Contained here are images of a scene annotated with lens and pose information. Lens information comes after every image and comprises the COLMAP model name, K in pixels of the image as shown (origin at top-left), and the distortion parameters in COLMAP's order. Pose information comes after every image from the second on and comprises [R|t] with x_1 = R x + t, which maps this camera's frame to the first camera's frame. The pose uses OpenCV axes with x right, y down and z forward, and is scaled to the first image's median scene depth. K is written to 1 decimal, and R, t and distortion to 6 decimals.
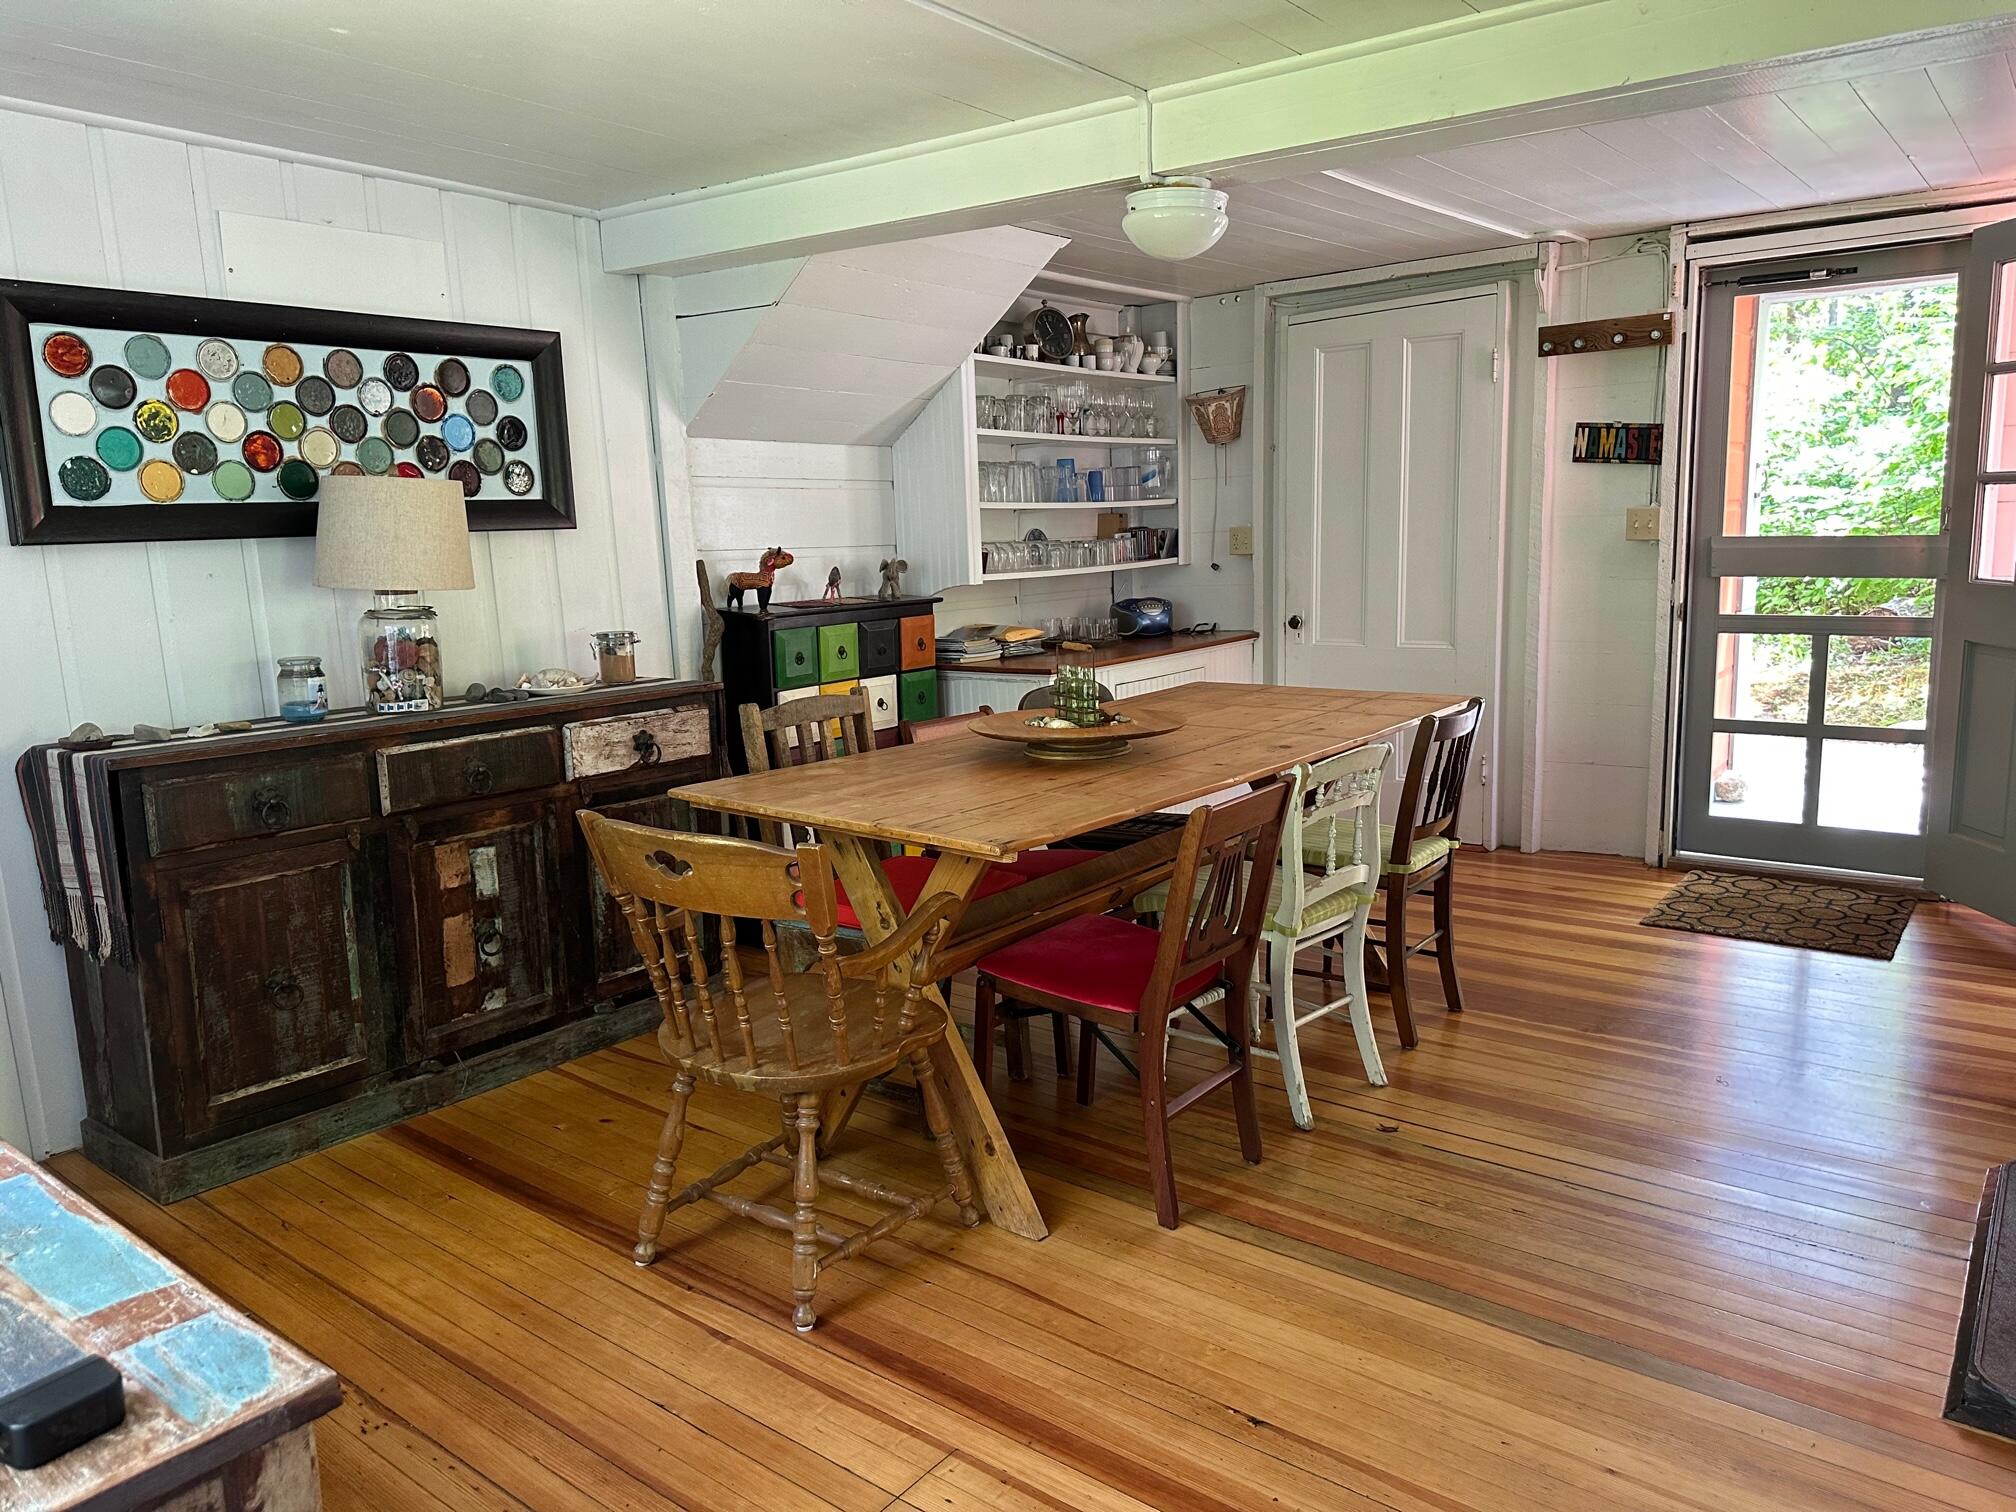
lens RADIAL K [[1433.1, 0, 1008.0], [0, 1433.1, 756.0], [0, 0, 1]] dist [0.004523, -0.030691]
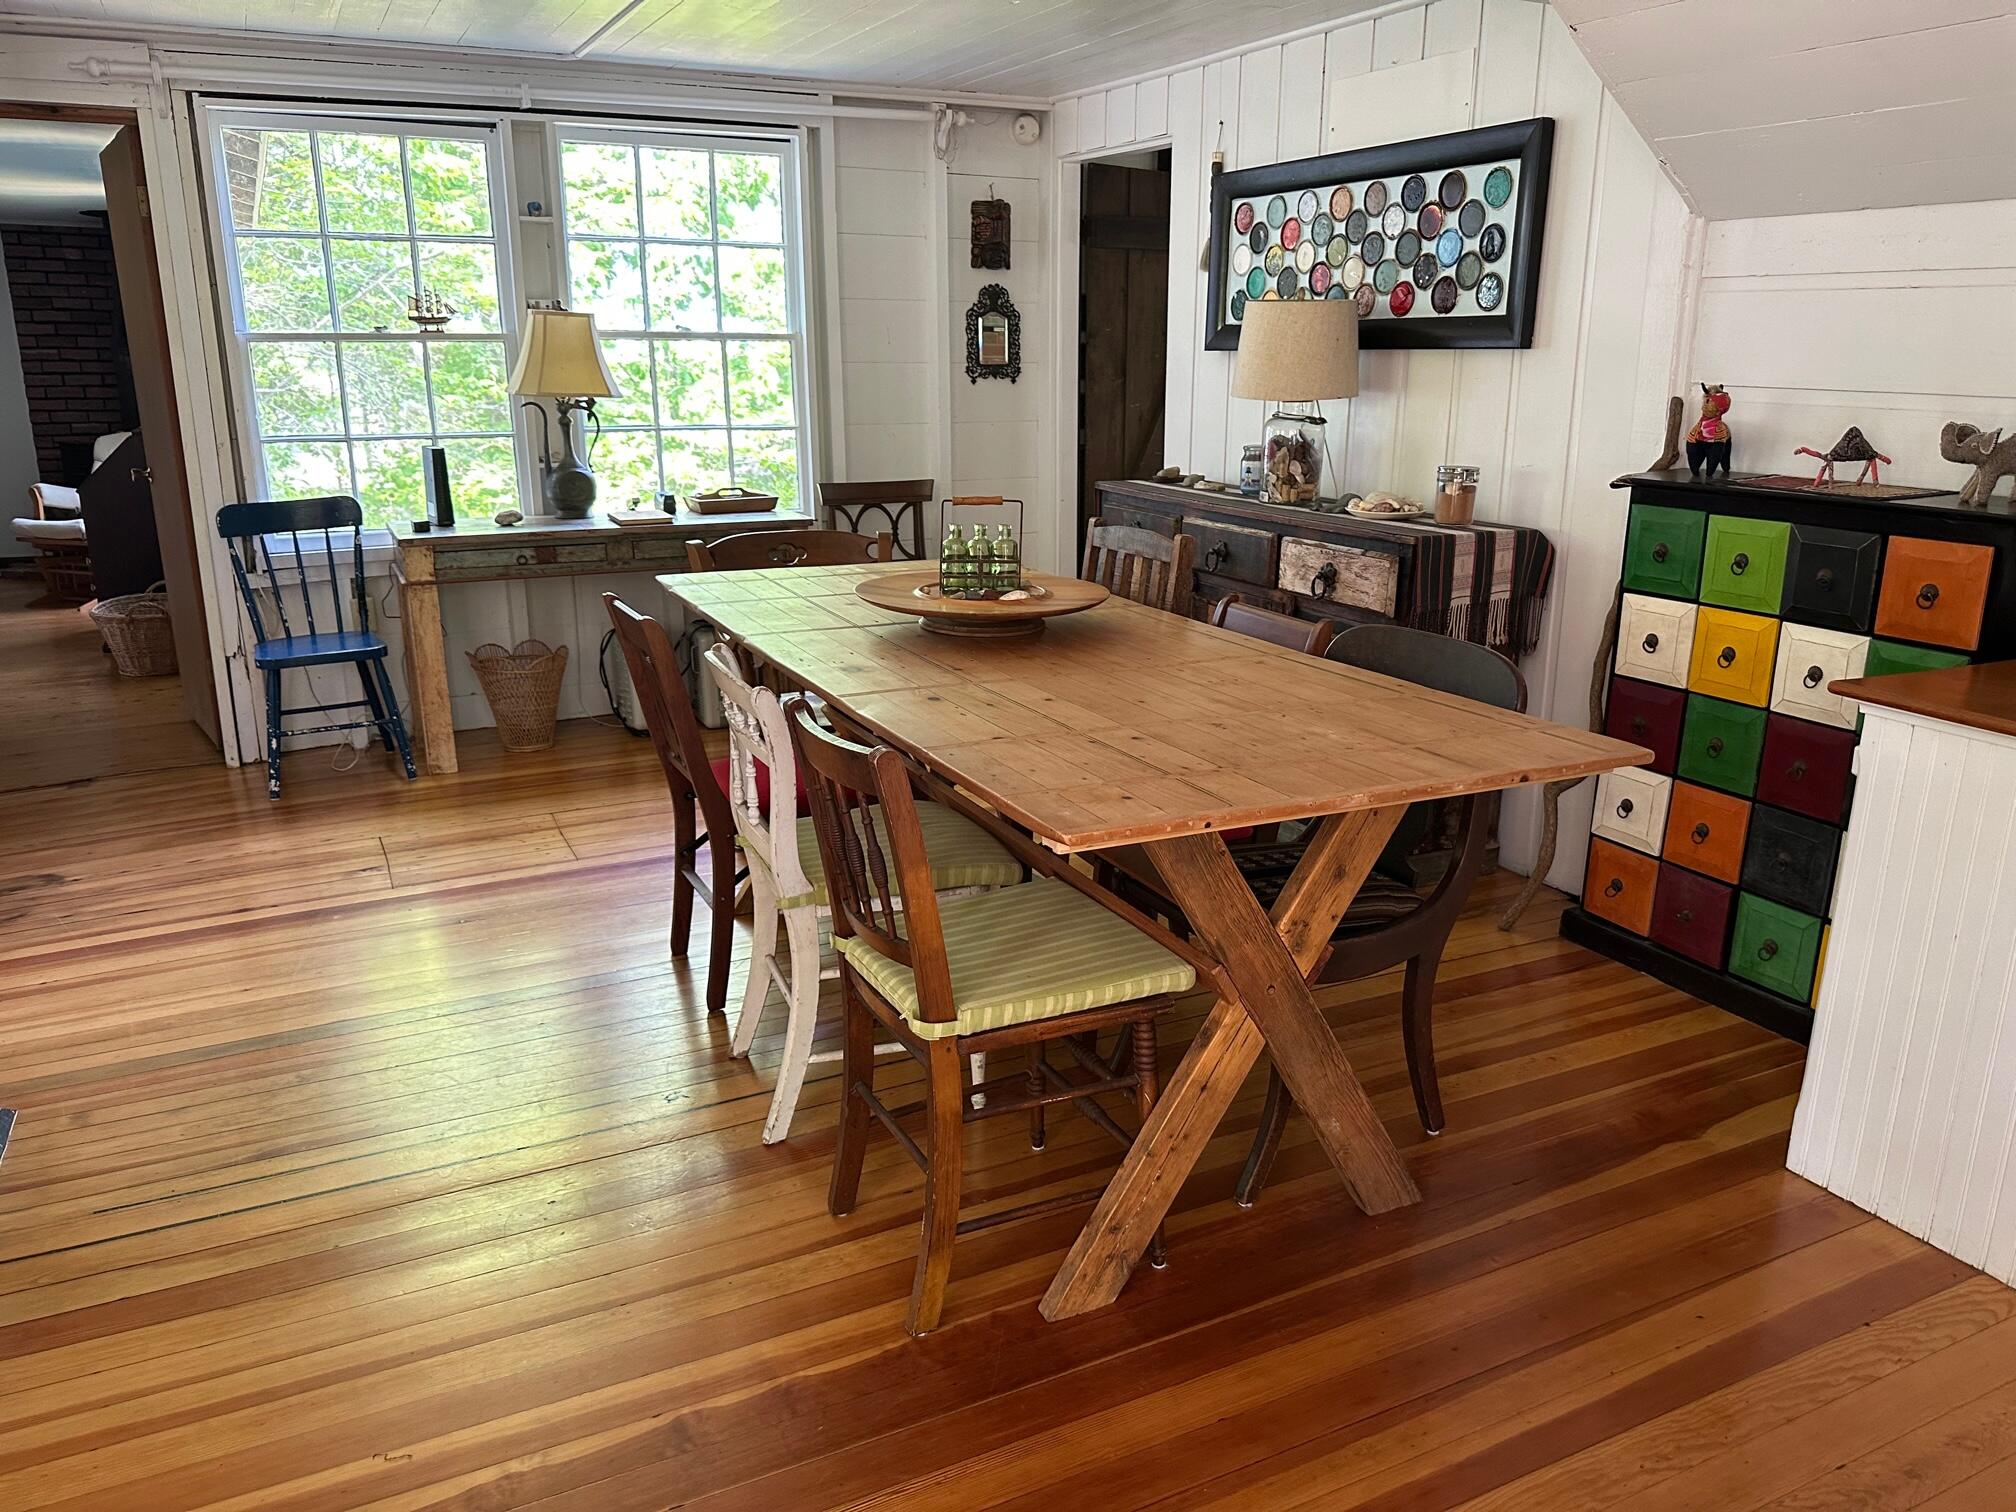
lens RADIAL K [[1433.1, 0, 1008.0], [0, 1433.1, 756.0], [0, 0, 1]] dist [0.004523, -0.030691]
pose [[-0.414383, 0.269074, -0.869417, 0.716143], [-0.143203, 0.924118, 0.354257, -0.210147], [0.898765, 0.271302, -0.344407, 1.176138]]
